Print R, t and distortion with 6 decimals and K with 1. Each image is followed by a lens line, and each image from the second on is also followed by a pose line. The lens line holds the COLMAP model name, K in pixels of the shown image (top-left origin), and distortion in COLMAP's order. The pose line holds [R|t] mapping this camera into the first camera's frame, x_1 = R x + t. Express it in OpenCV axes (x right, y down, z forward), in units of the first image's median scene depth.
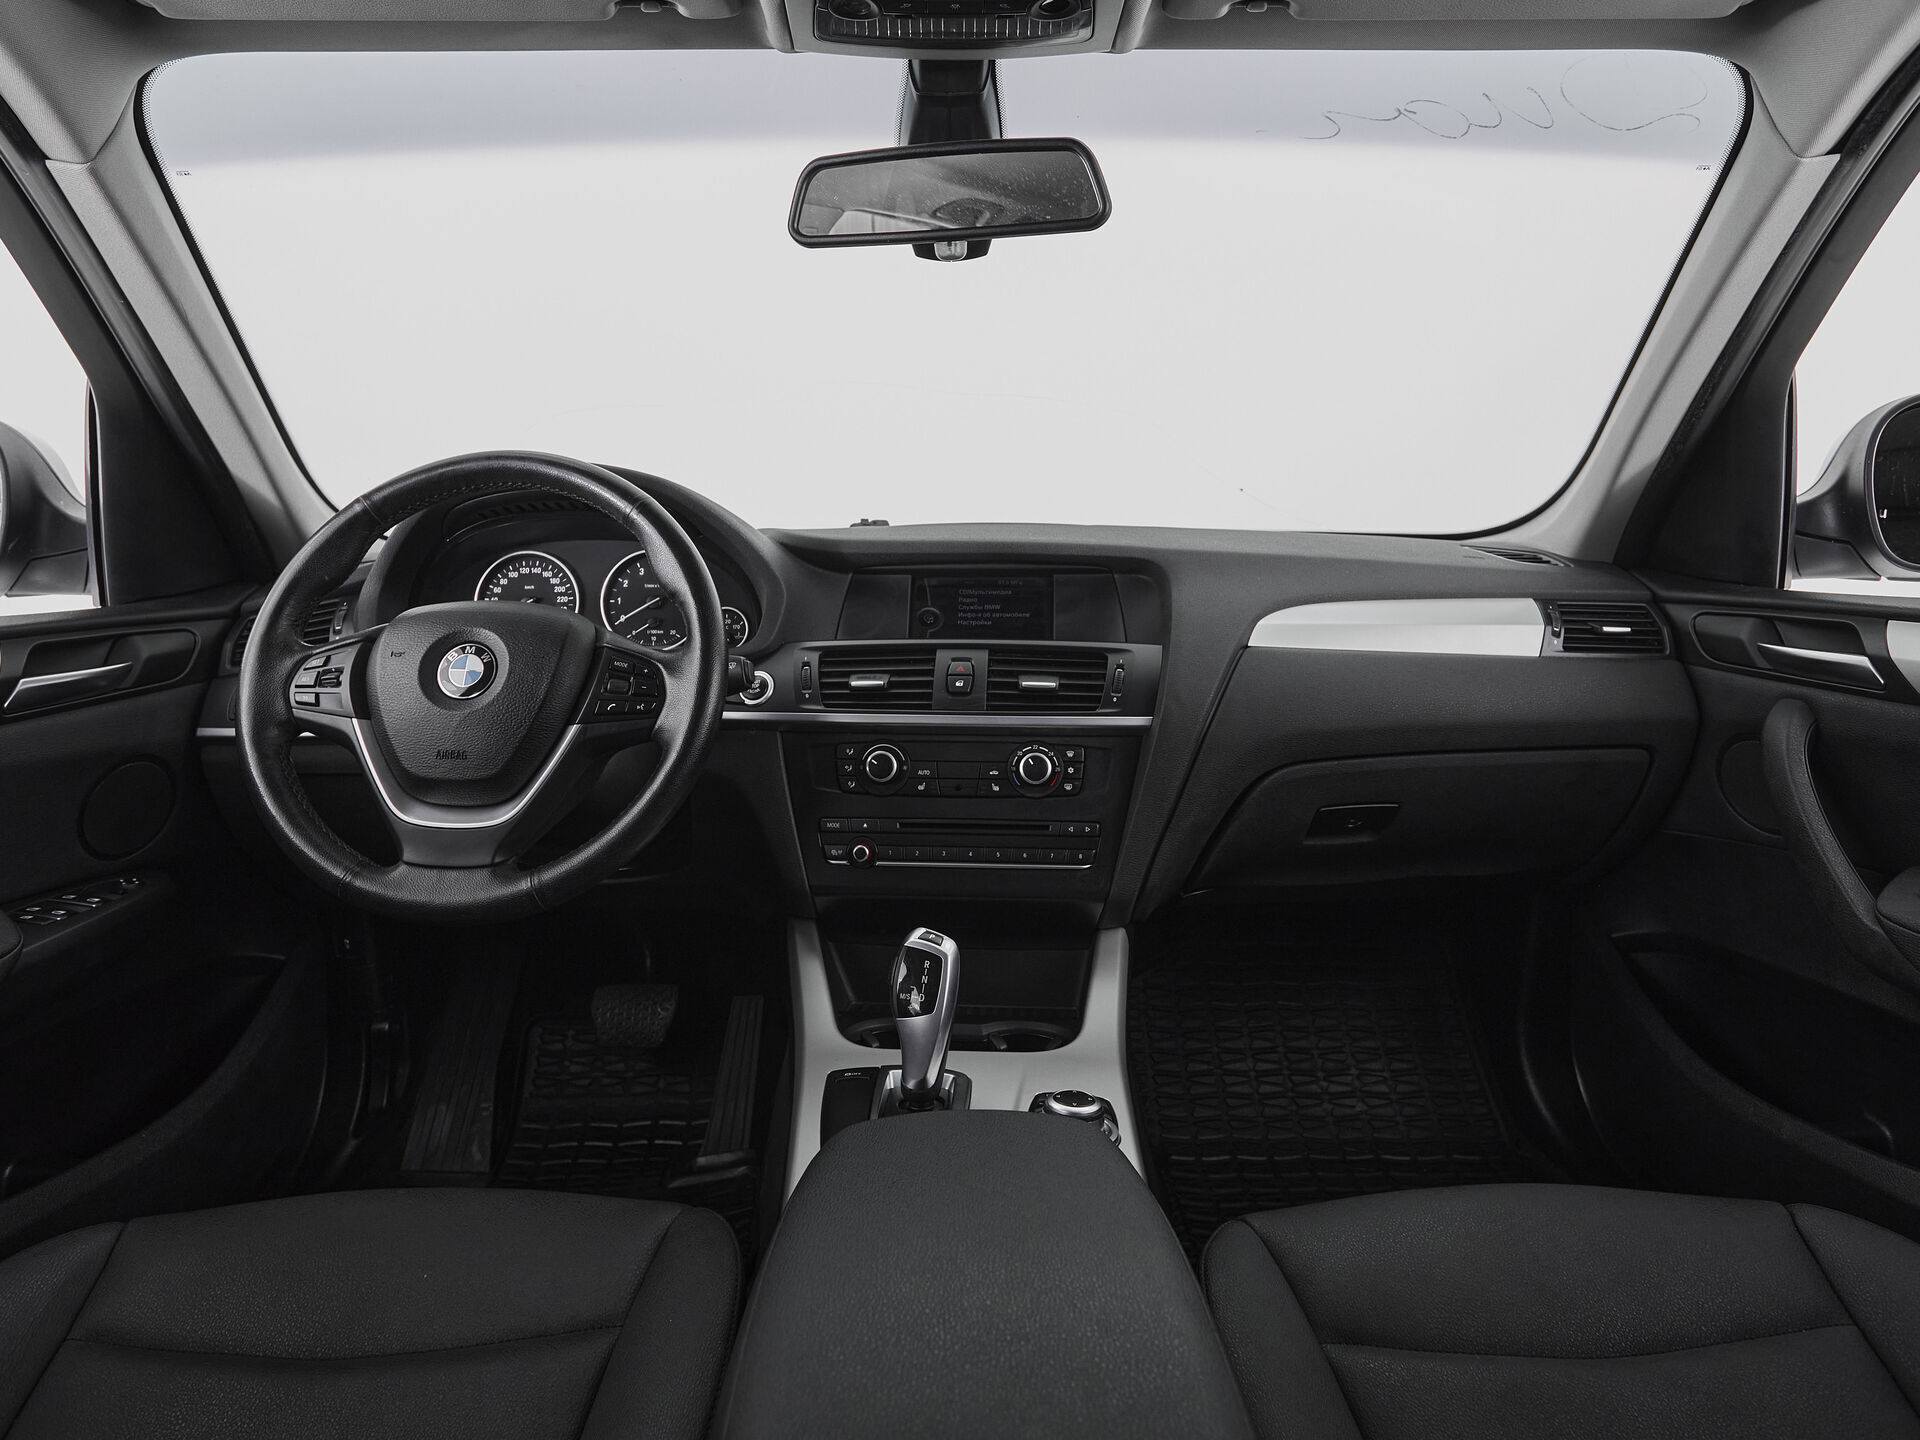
lens RADIAL K [[1077.6, 0, 936.2], [0, 1077.6, 656.9], [0, 0, 1]] dist [-0.004572, -0.001538]
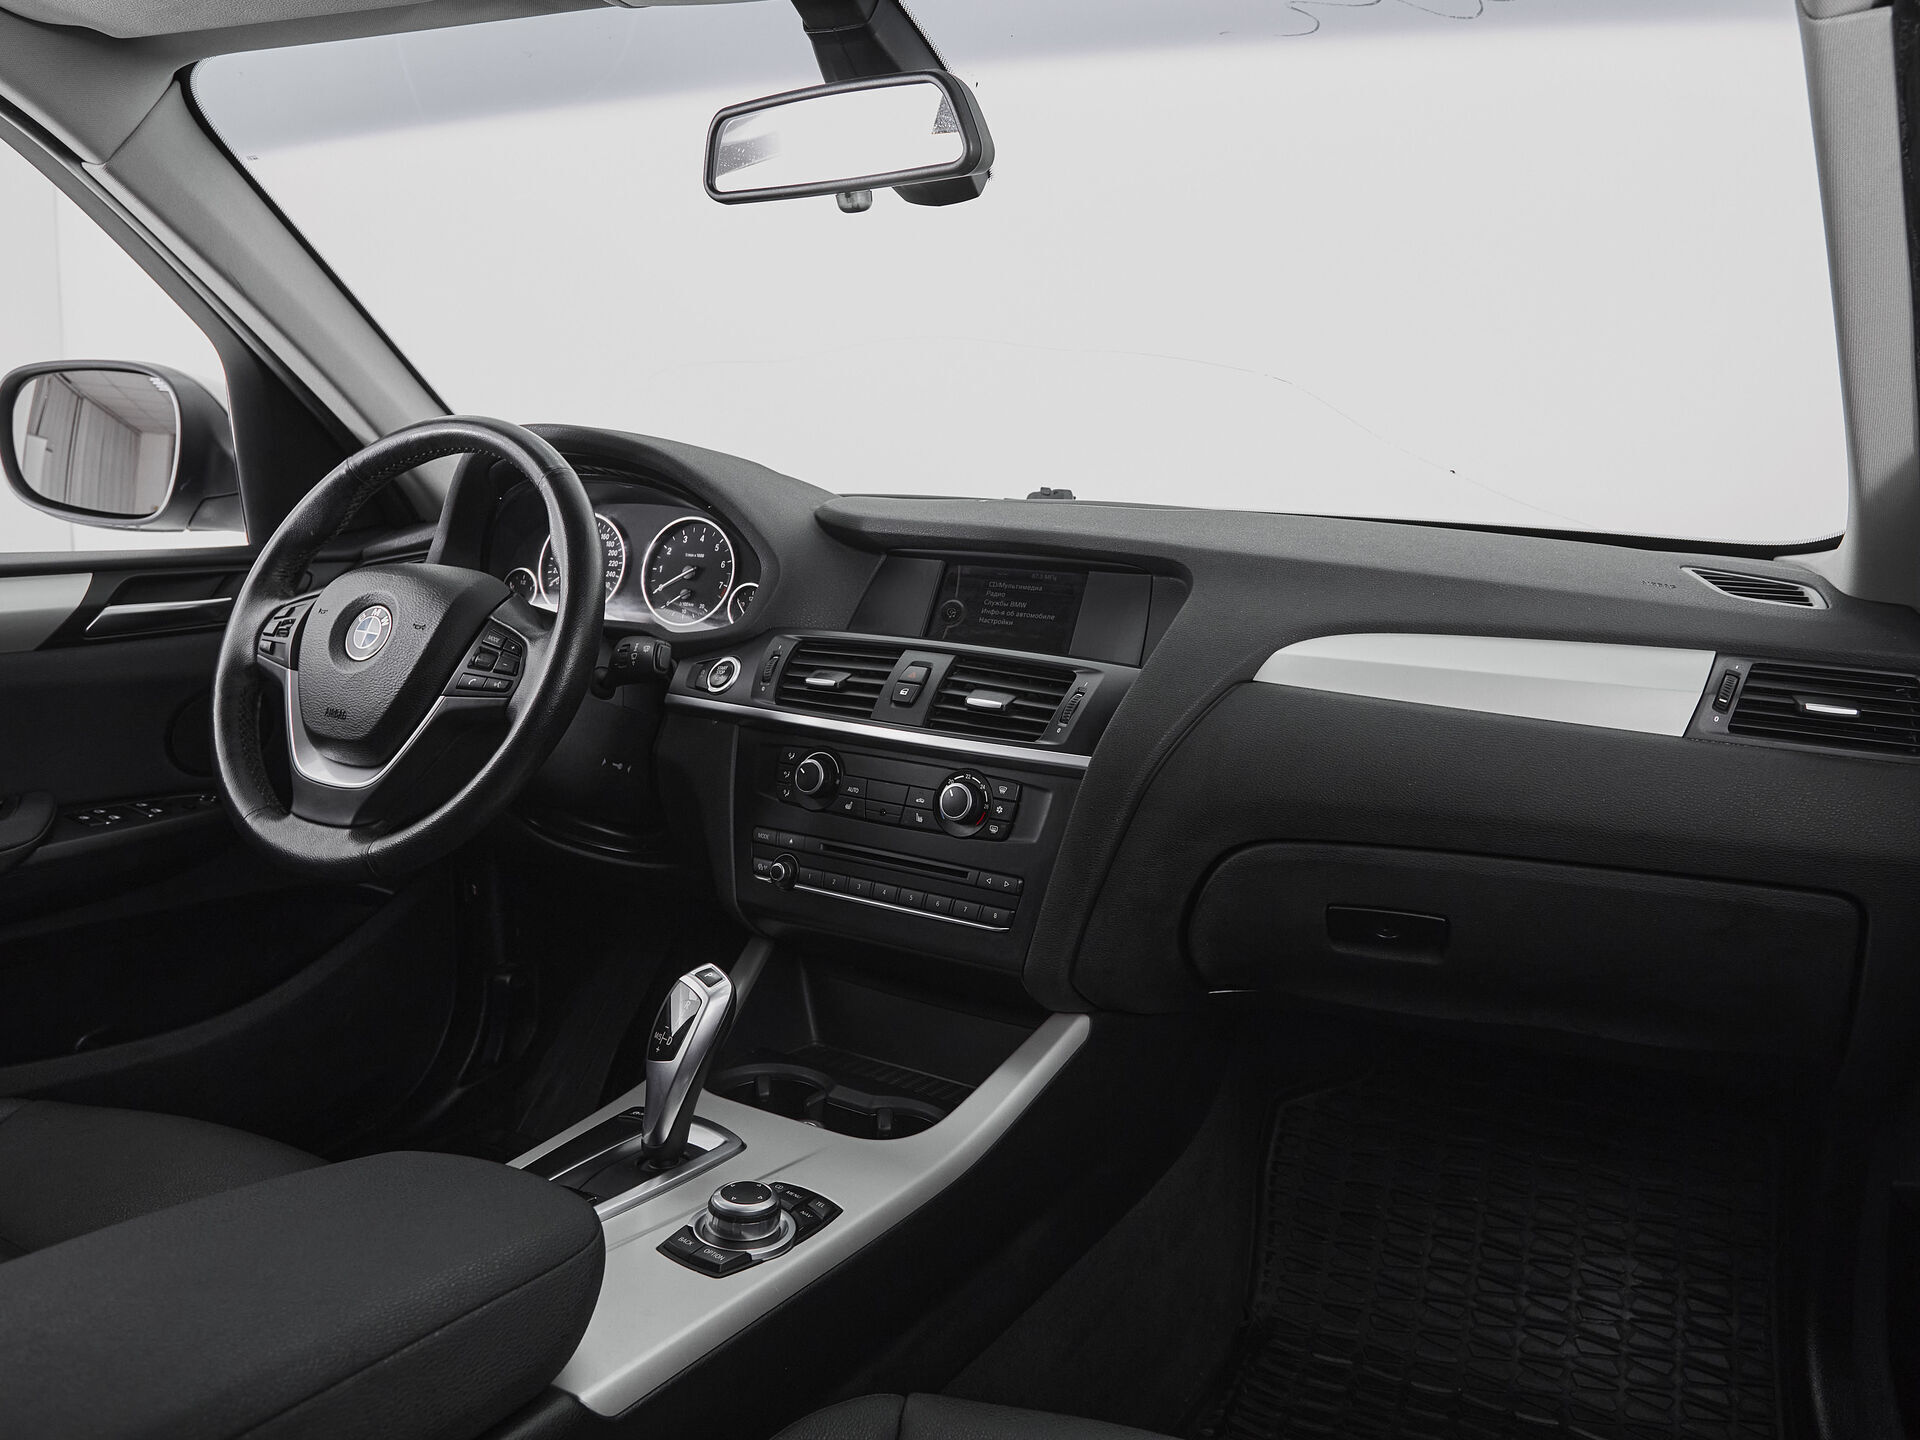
lens RADIAL K [[1303.0, 0, 1072.2], [0, 1303.0, 579.8], [0, 0, 1]] dist [0.018360, -0.007643]
pose [[0.923932, 0.067320, -0.376587, 0.535866], [-0.081481, 0.996437, -0.021781, -0.053152], [0.373779, 0.050809, 0.926125, 0.080923]]
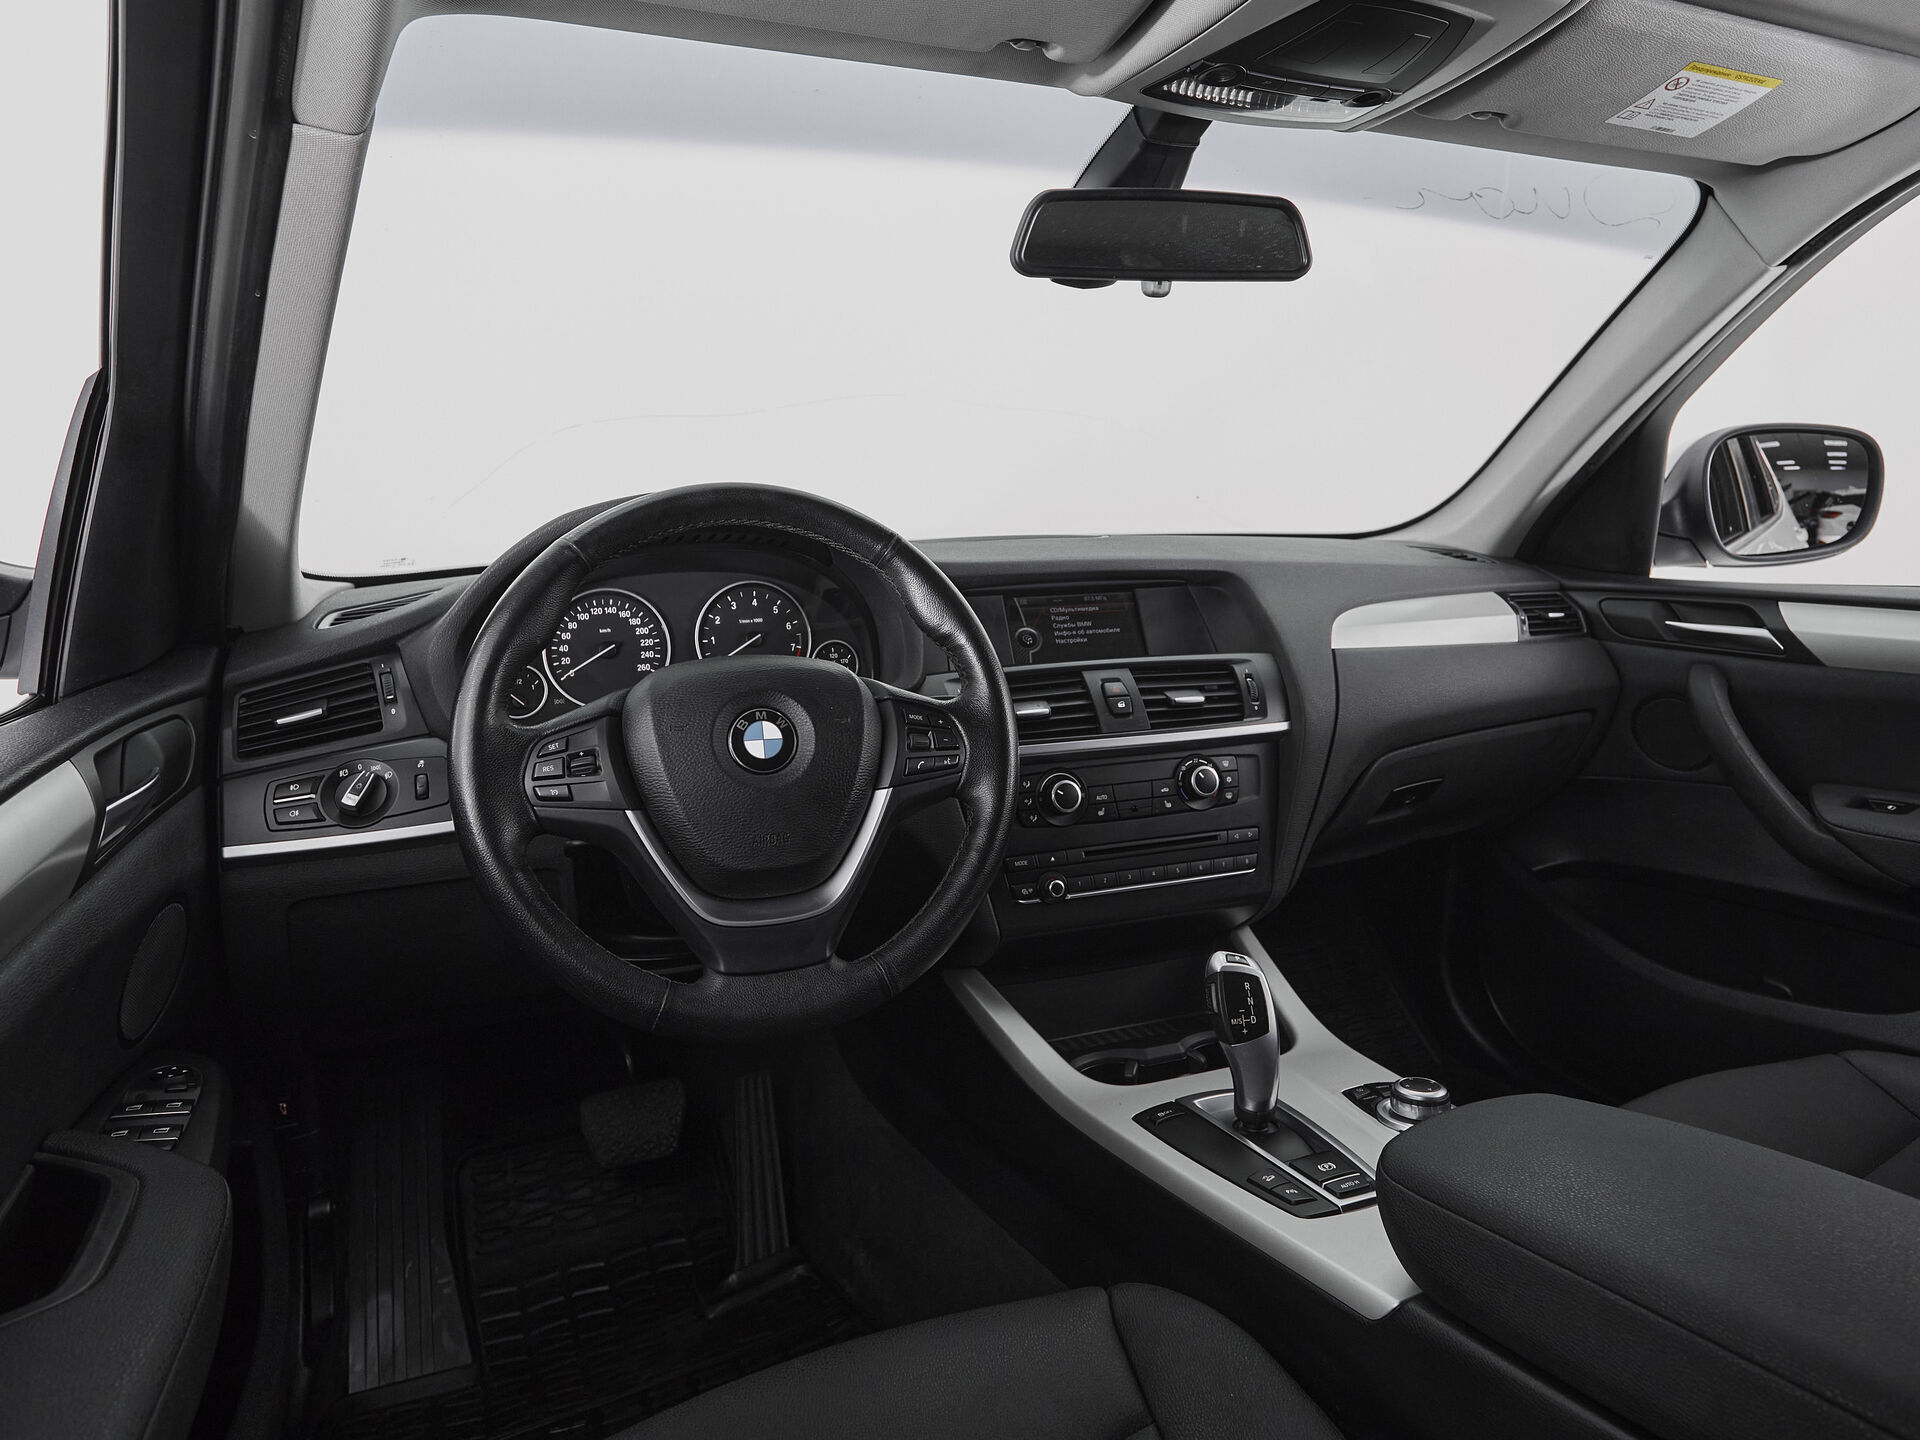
lens RADIAL K [[1157.0, 0, 946.0], [0, 1157.0, 585.2], [0, 0, 1]] dist [-0.000997, -0.001510]
pose [[0.921212, -0.042041, 0.386783, -0.546271], [0.061184, 0.997429, -0.037308, -0.056638], [-0.384220, 0.058033, 0.921416, 0.060658]]
